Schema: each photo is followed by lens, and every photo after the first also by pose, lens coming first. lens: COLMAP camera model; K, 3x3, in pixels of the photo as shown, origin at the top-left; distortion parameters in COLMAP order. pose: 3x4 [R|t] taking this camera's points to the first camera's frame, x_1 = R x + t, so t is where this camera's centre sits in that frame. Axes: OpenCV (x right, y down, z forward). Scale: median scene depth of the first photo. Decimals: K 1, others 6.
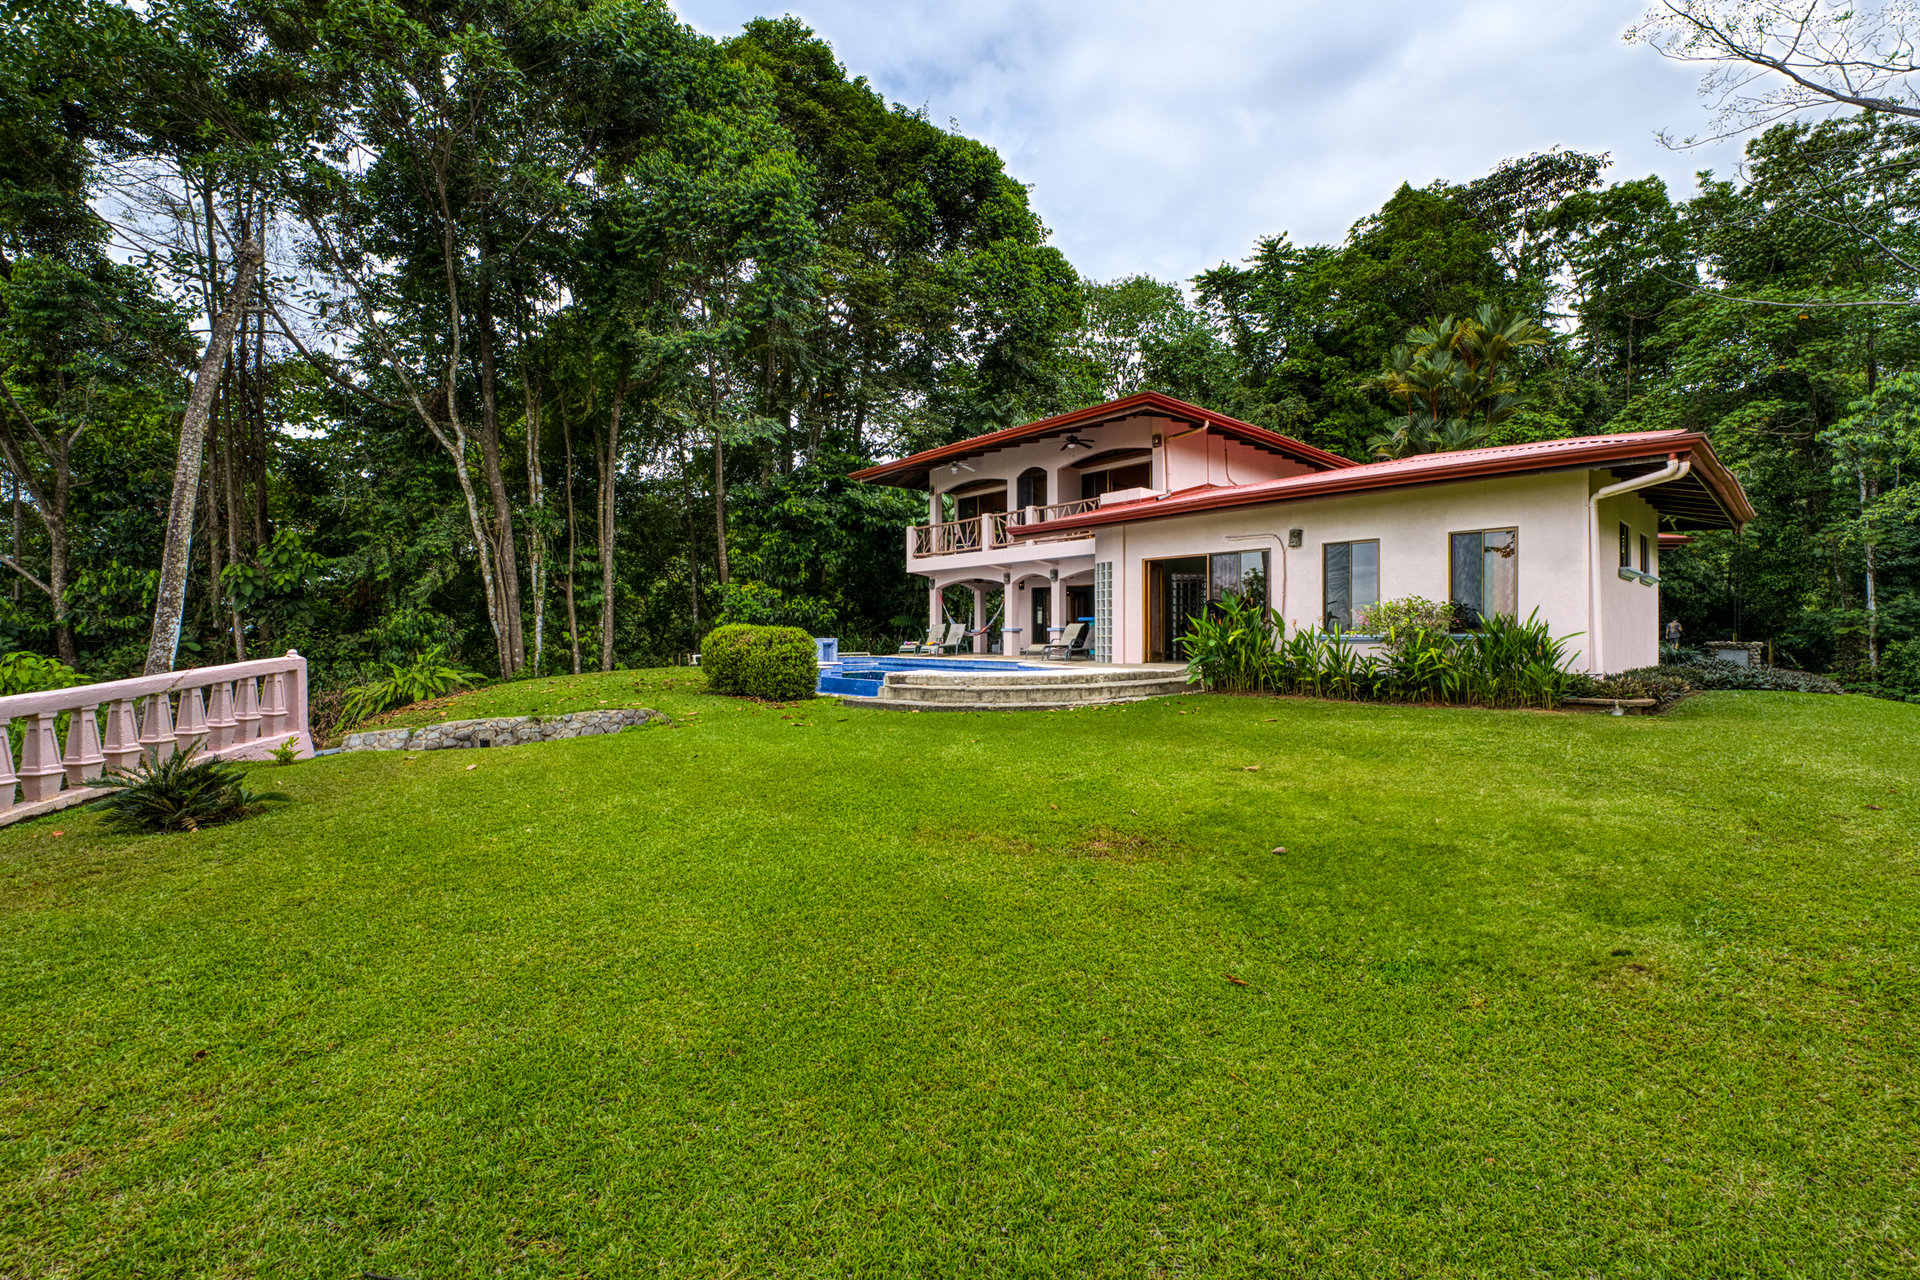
lens RADIAL K [[771.9, 0, 960.0], [0, 771.9, 640.0], [0, 0, 1]] dist [-0.009938, 0.000104]
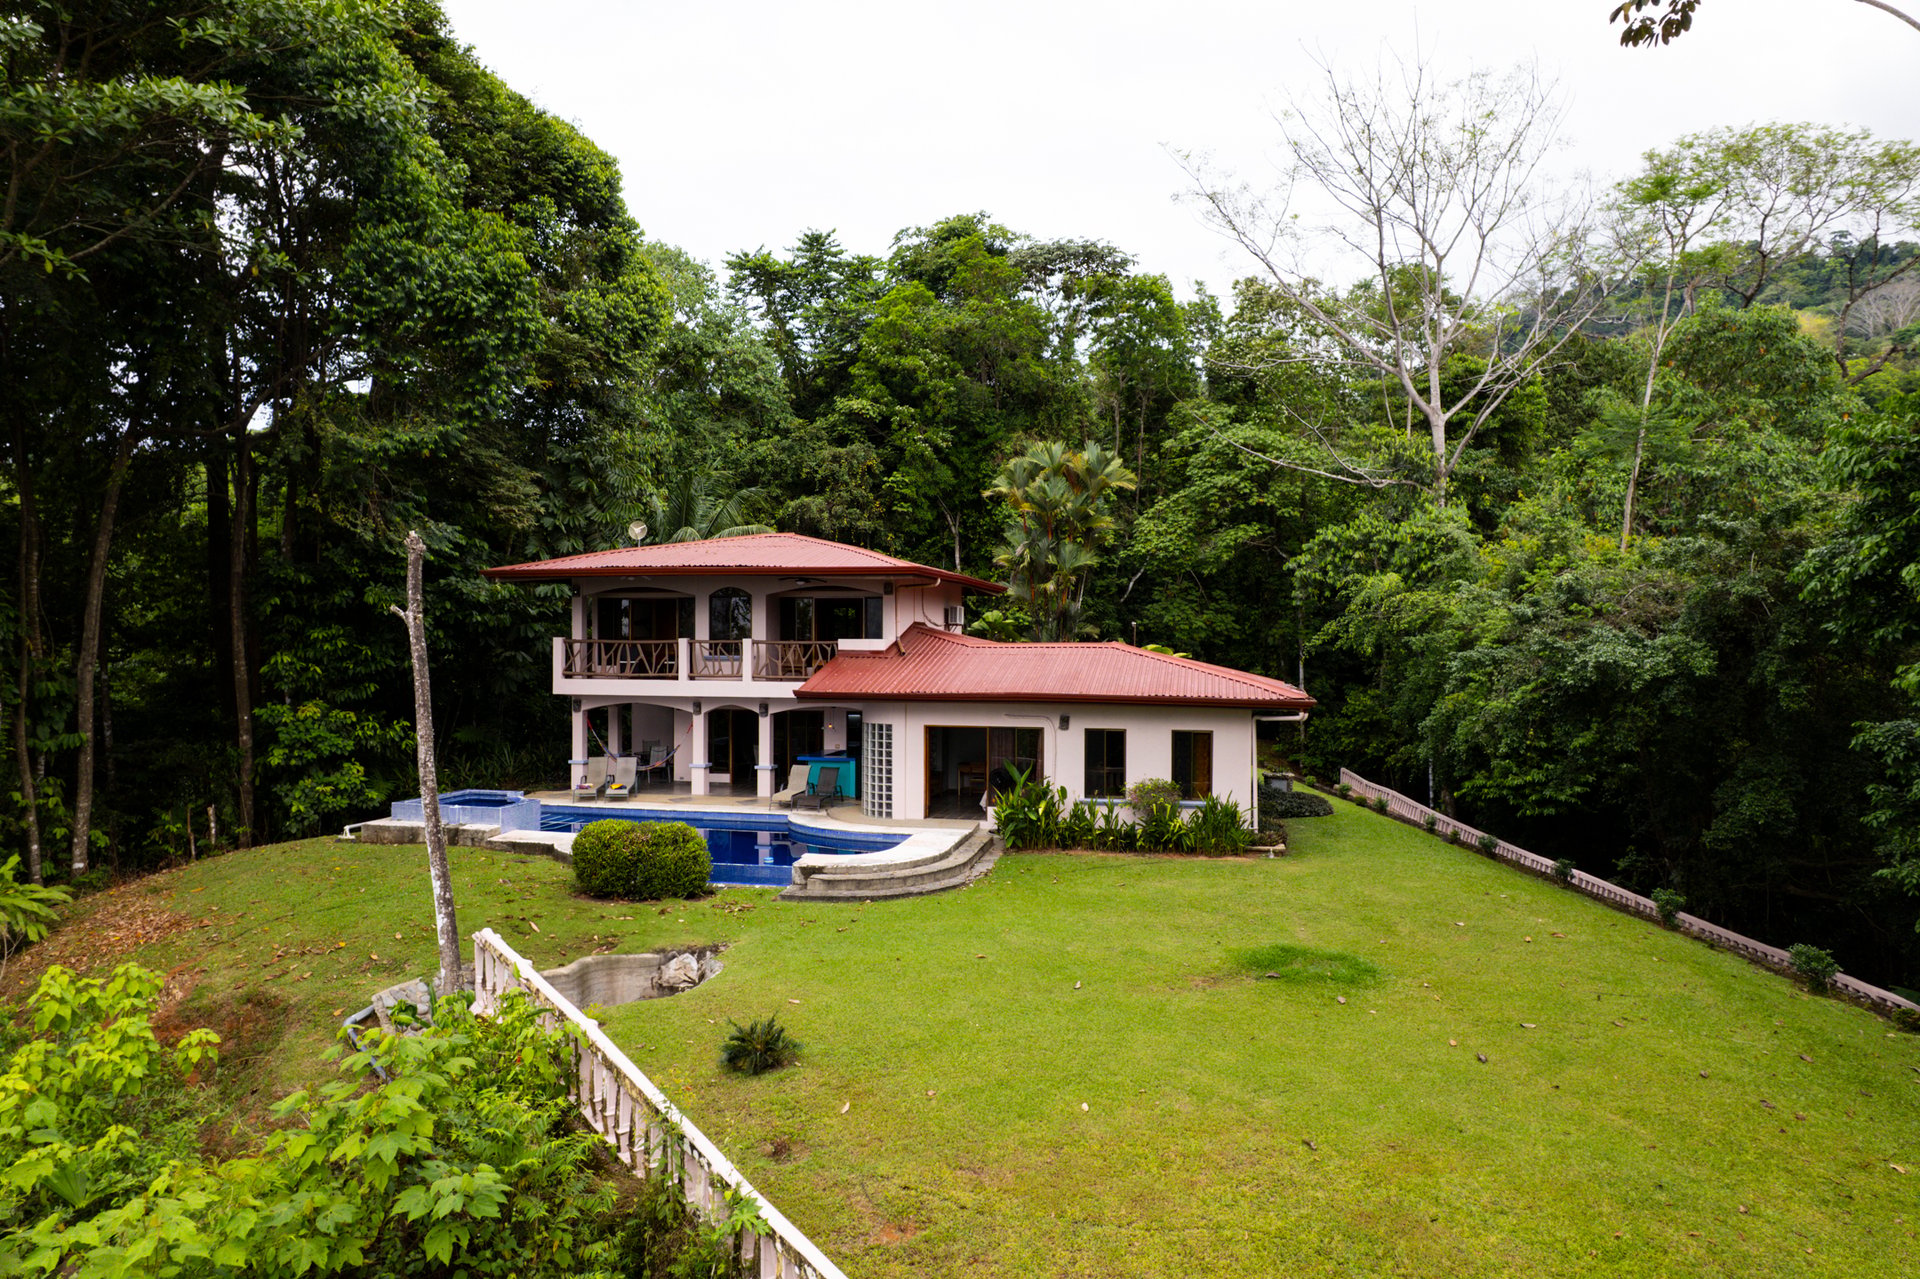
lens RADIAL K [[1226.6, 0, 960.0], [0, 1226.6, 639.5], [0, 0, 1]] dist [-0.064669, 0.058241]
pose [[0.802727, 0.005294, 0.596323, -0.494460], [-0.000219, 0.999963, -0.008582, -0.136539], [-0.596347, 0.006758, 0.802699, -0.283887]]
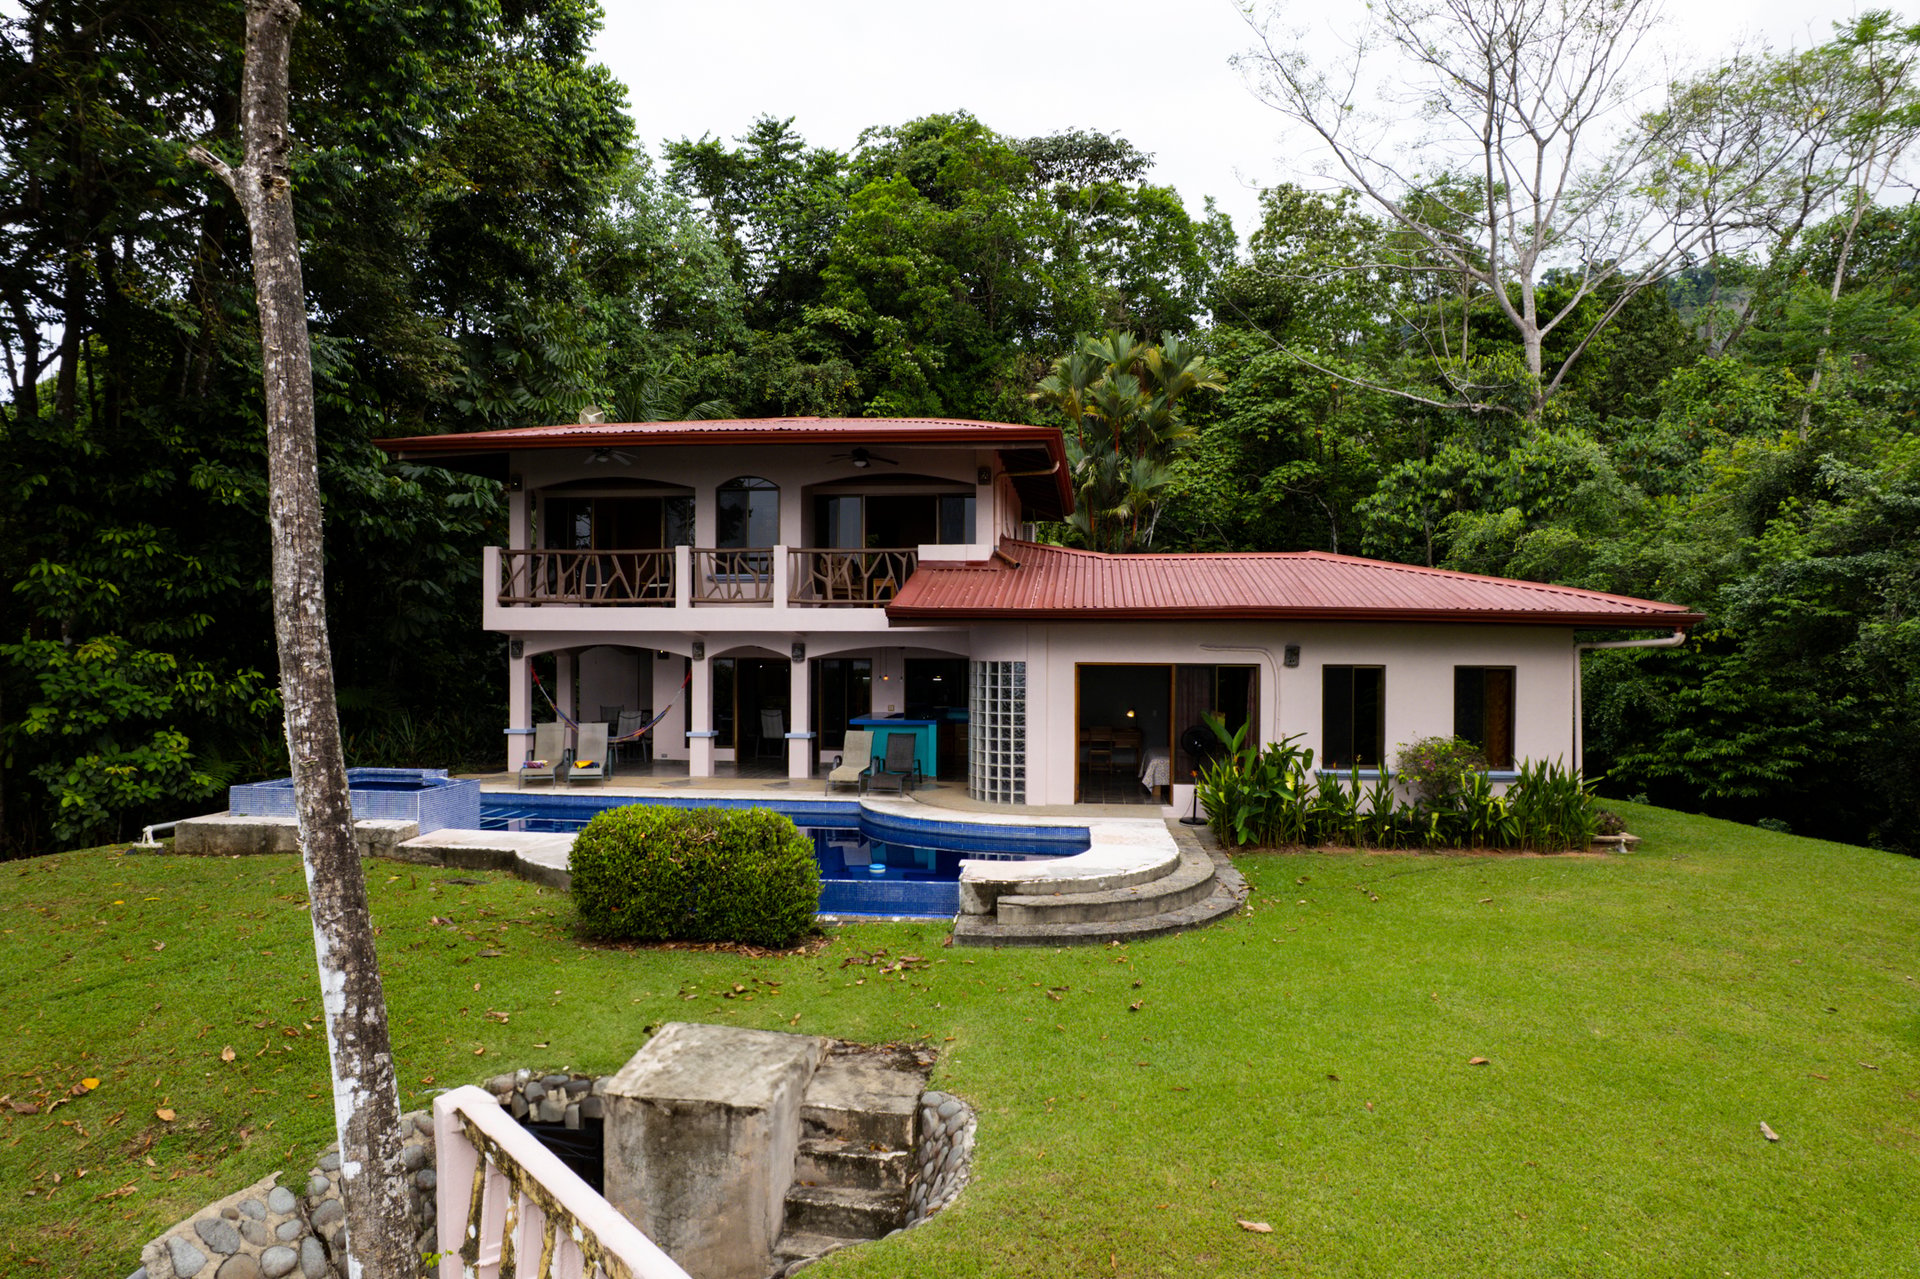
lens RADIAL K [[1229.2, 0, 960.0], [0, 1229.2, 639.5], [0, 0, 1]] dist [-0.084244, 0.087679]
pose [[0.742382, 0.006567, 0.669944, -0.401057], [-0.000271, 0.999955, -0.009501, -0.074390], [-0.669976, 0.006872, 0.742351, 0.133637]]
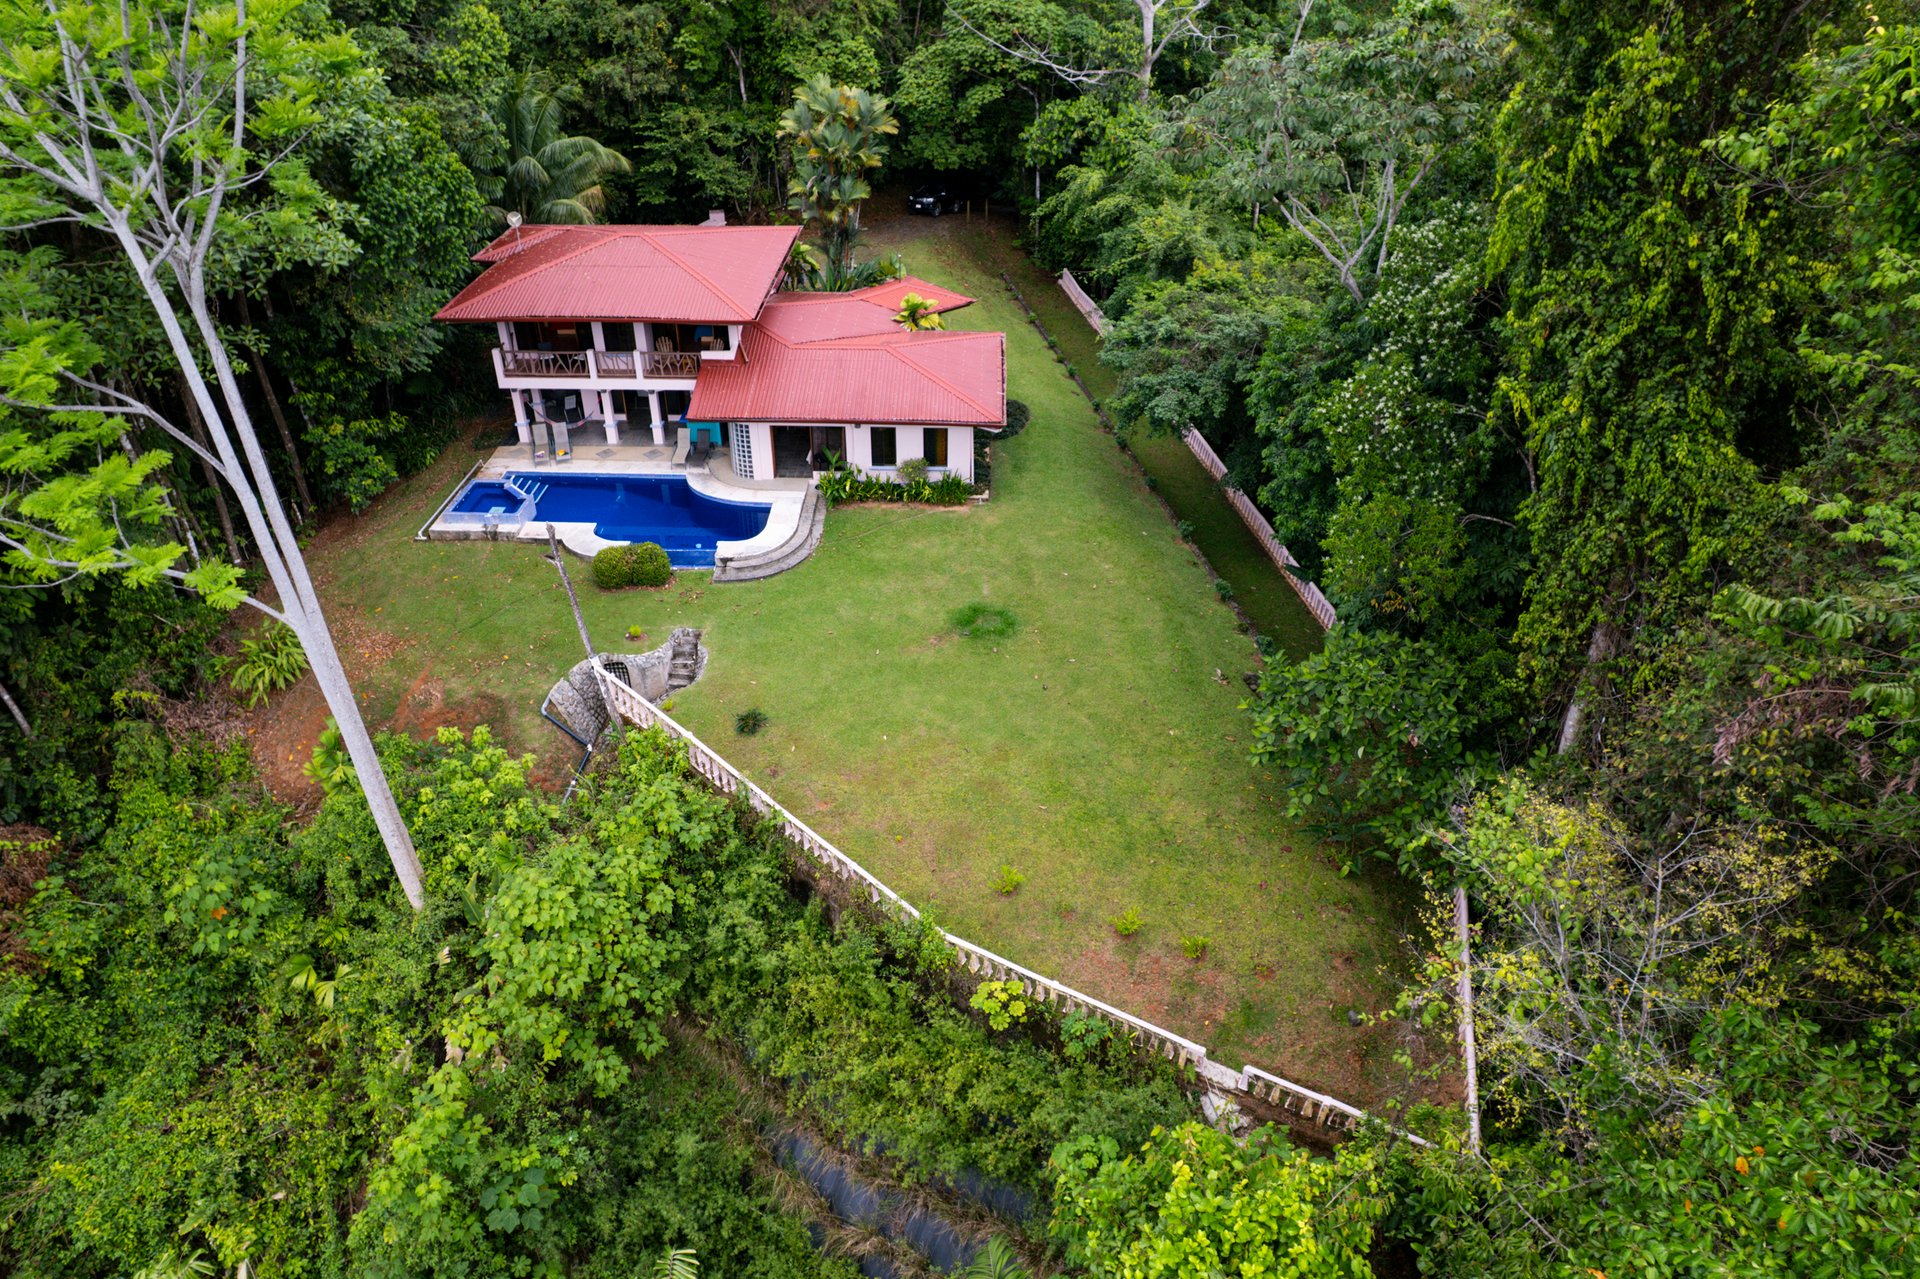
lens RADIAL K [[1226.6, 0, 960.0], [0, 1226.6, 639.5], [0, 0, 1]] dist [-0.064669, 0.058241]
pose [[0.682077, -0.400573, 0.611810, -0.876196], [0.002228, 0.837763, 0.546029, -0.779726], [-0.731277, -0.371071, 0.572312, -0.700083]]
